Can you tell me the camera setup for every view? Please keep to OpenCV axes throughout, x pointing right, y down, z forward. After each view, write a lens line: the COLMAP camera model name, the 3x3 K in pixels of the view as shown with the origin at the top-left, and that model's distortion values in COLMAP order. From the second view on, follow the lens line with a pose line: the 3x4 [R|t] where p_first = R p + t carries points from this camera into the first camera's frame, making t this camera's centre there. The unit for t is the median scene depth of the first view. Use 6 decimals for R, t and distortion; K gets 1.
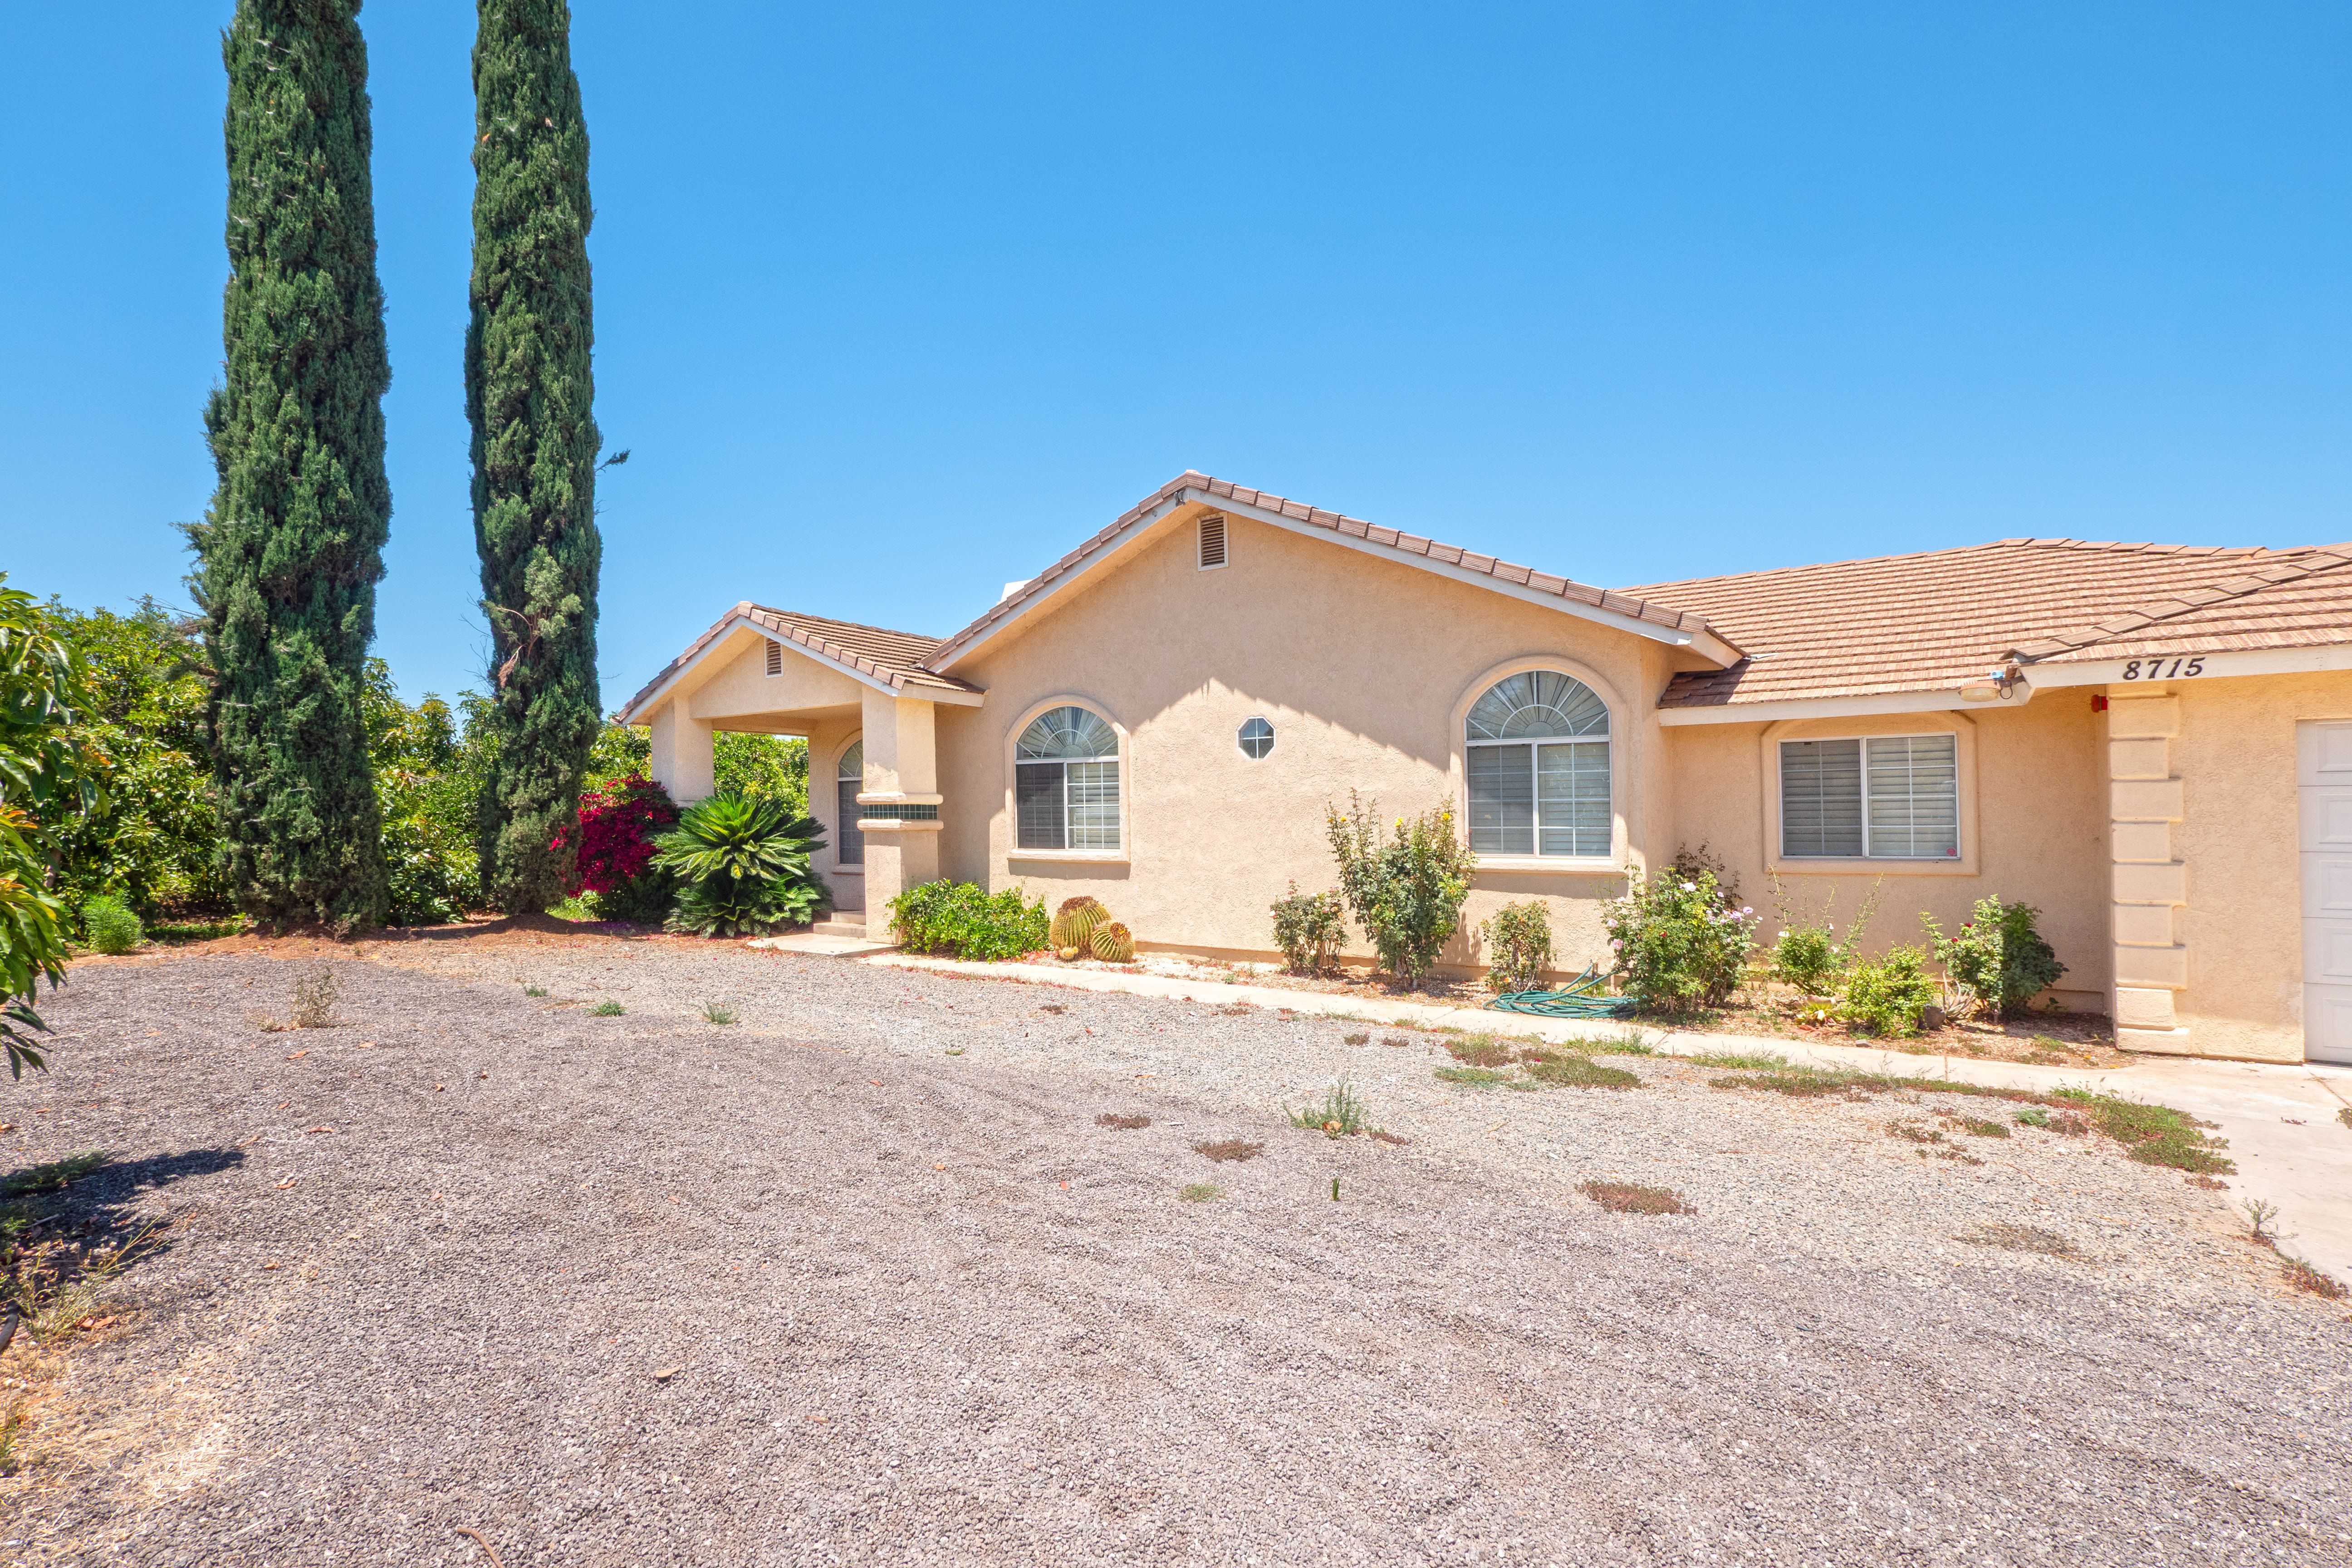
lens RADIAL K [[1162.4, 0, 1166.3], [0, 1162.4, 796.3], [0, 0, 1]] dist [-0.004754, 0.002394]
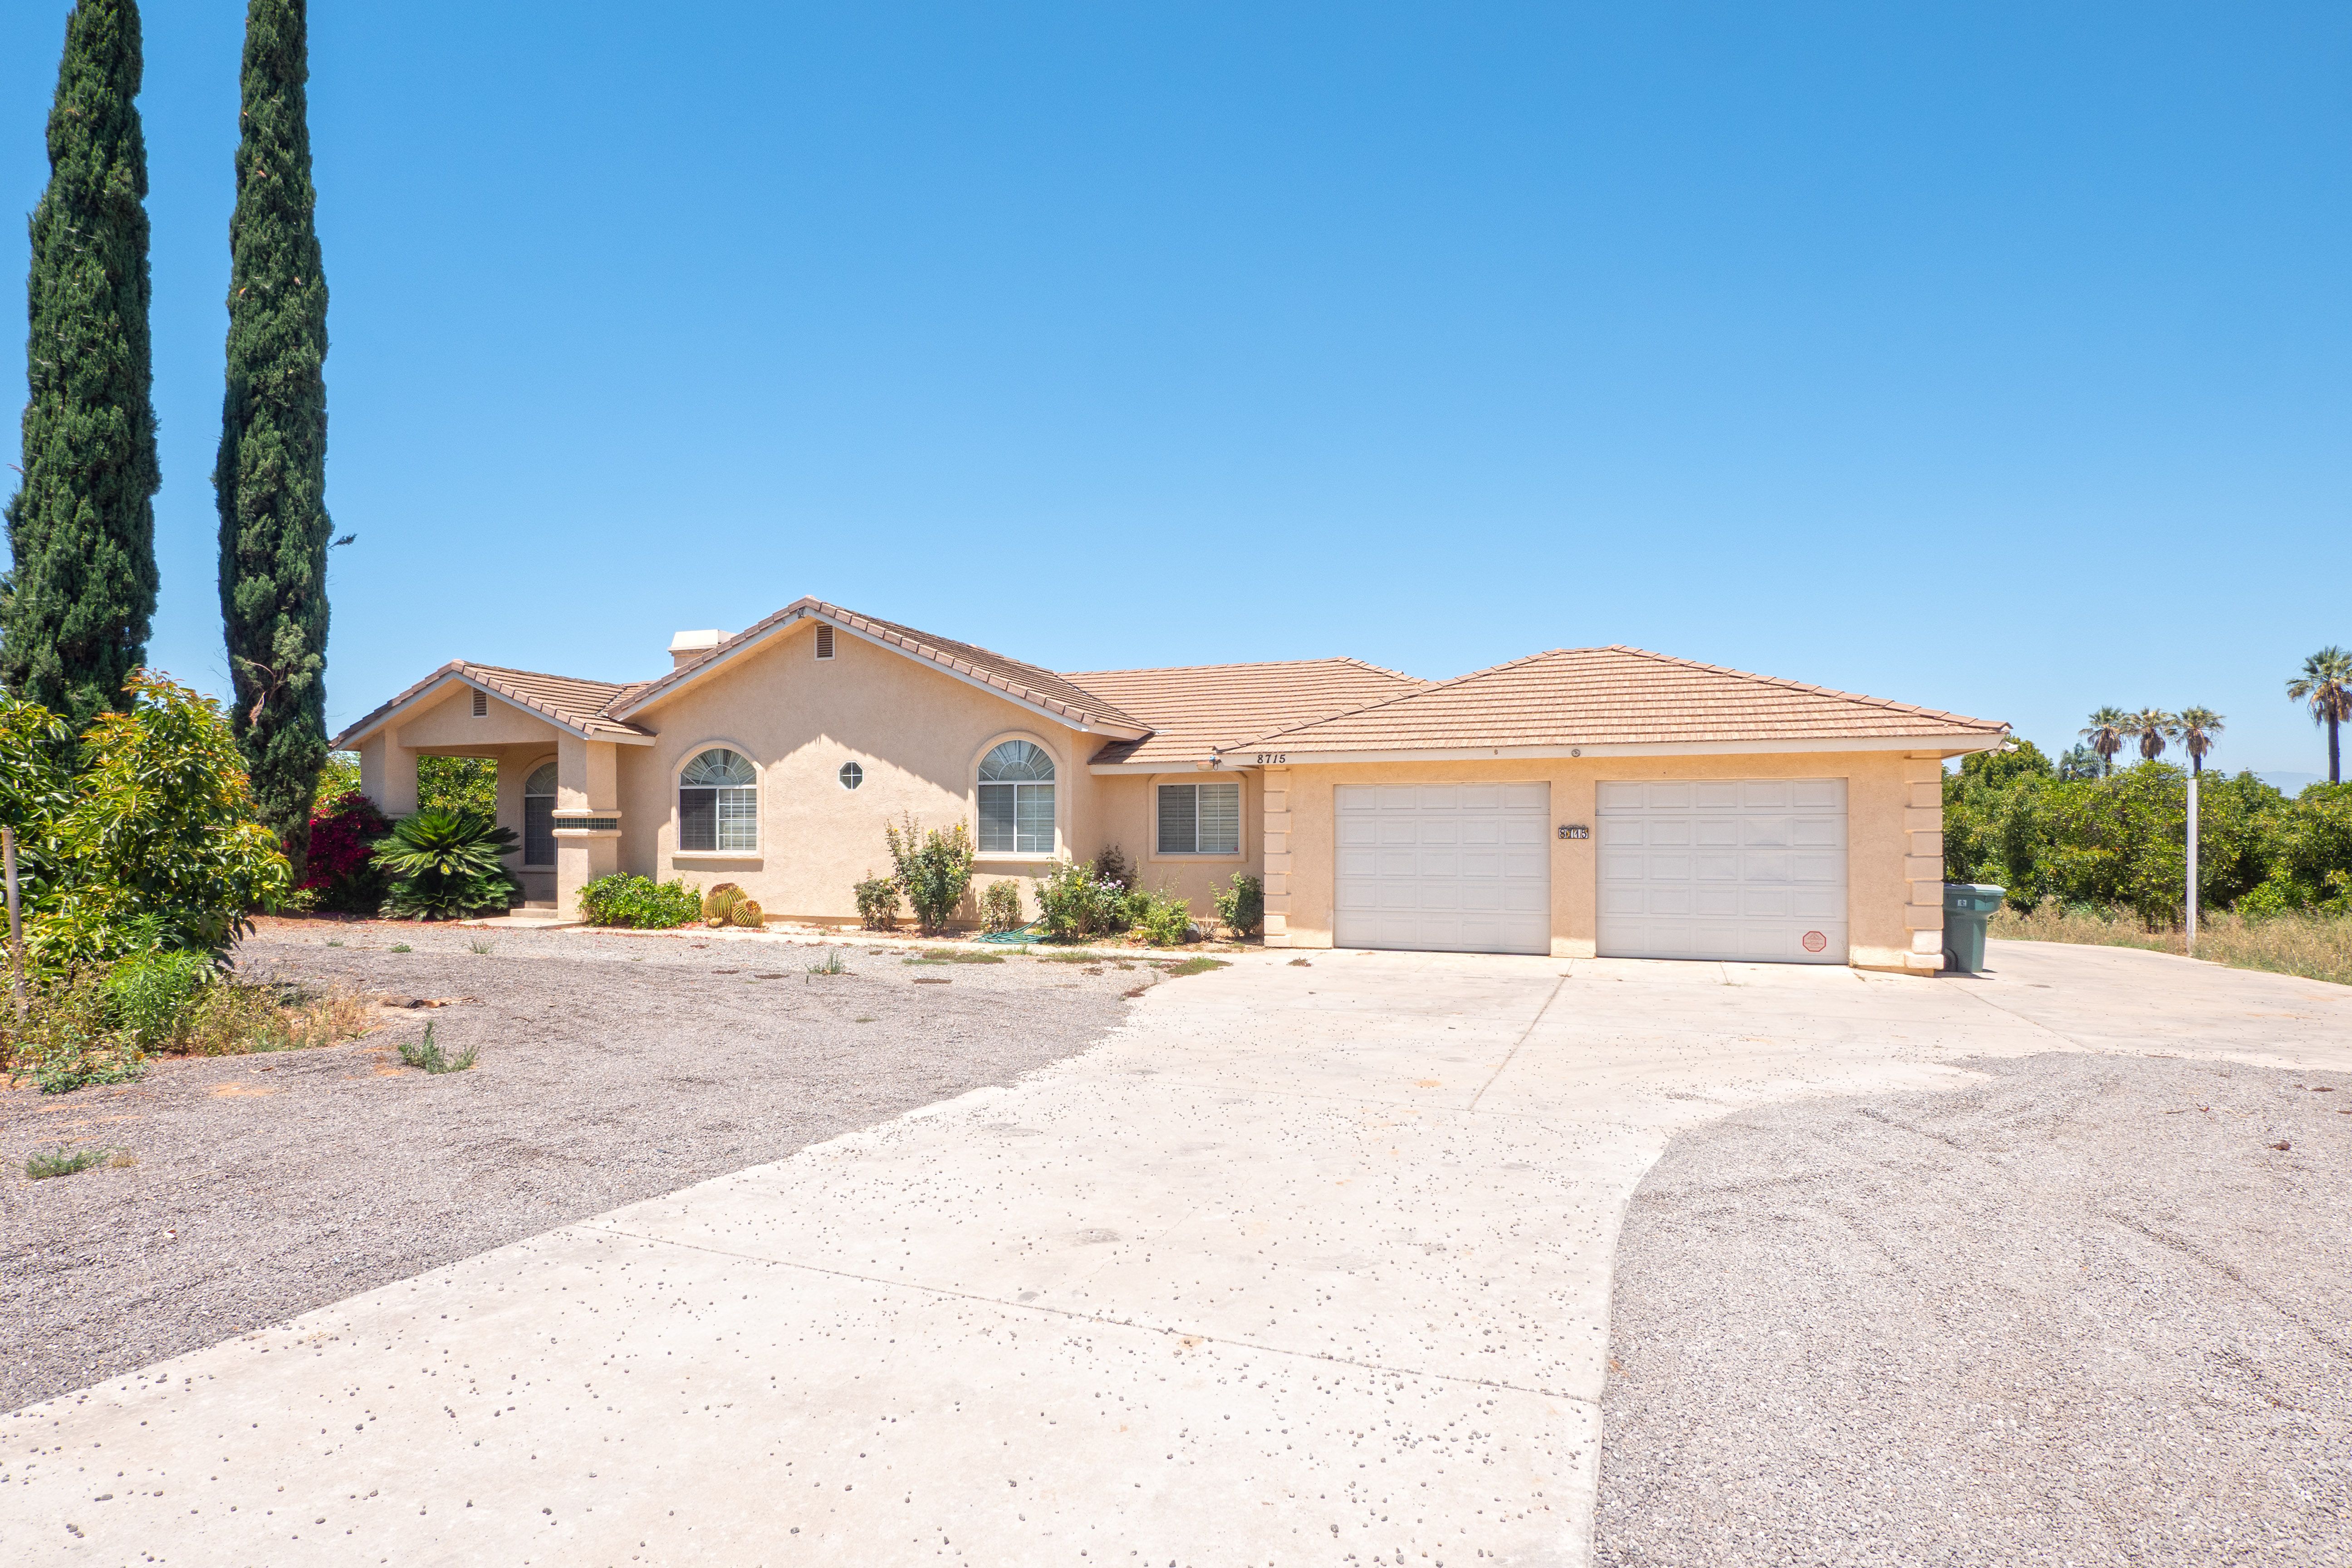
lens RADIAL K [[1224.8, 0, 1181.9], [0, 1224.8, 759.9], [0, 0, 1]] dist [0.002561, -0.005528]
pose [[0.967018, 0.014842, 0.254274, 0.082810], [-0.006628, 0.999429, -0.033132, -0.019438], [-0.254620, 0.030354, 0.966565, -0.602538]]
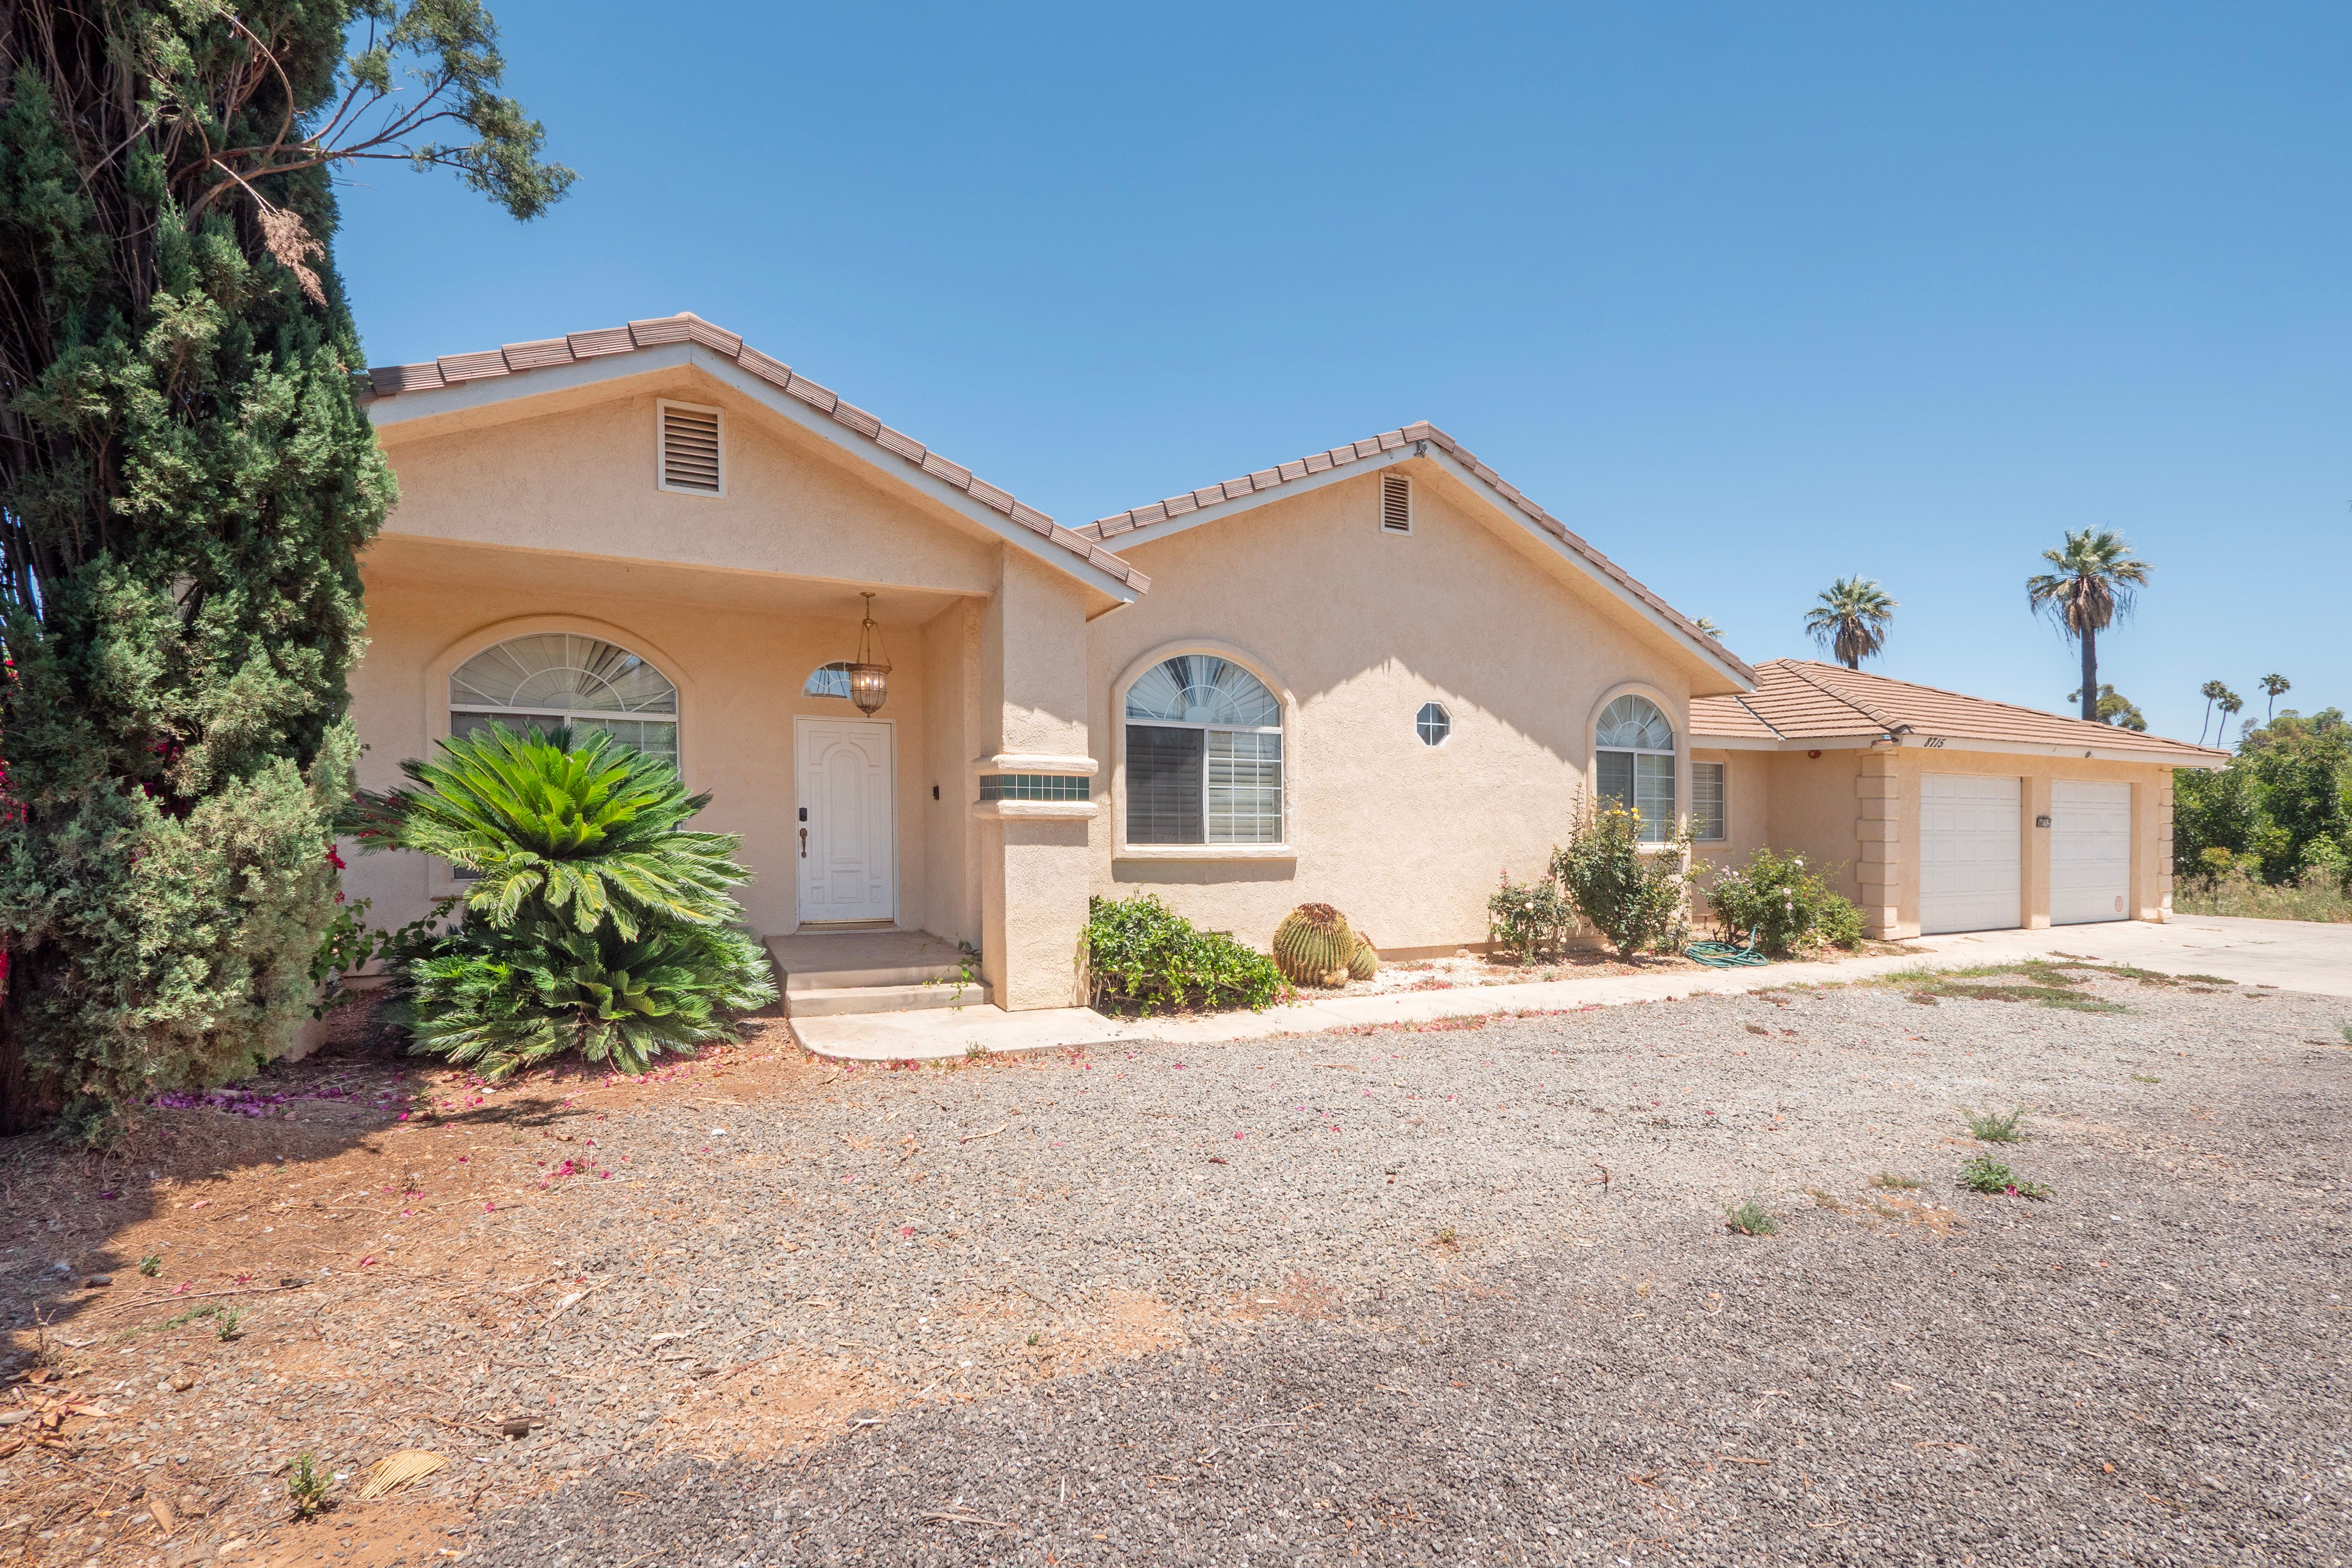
lens RADIAL K [[1027.3, 0, 1170.7], [0, 1027.3, 796.1], [0, 0, 1]] dist [0.010116, 0.000040]
pose [[0.472704, 0.019221, 0.881011, -0.727467], [-0.035241, 0.999375, -0.002895, 0.017931], [-0.880516, -0.029679, 0.473086, 0.741525]]
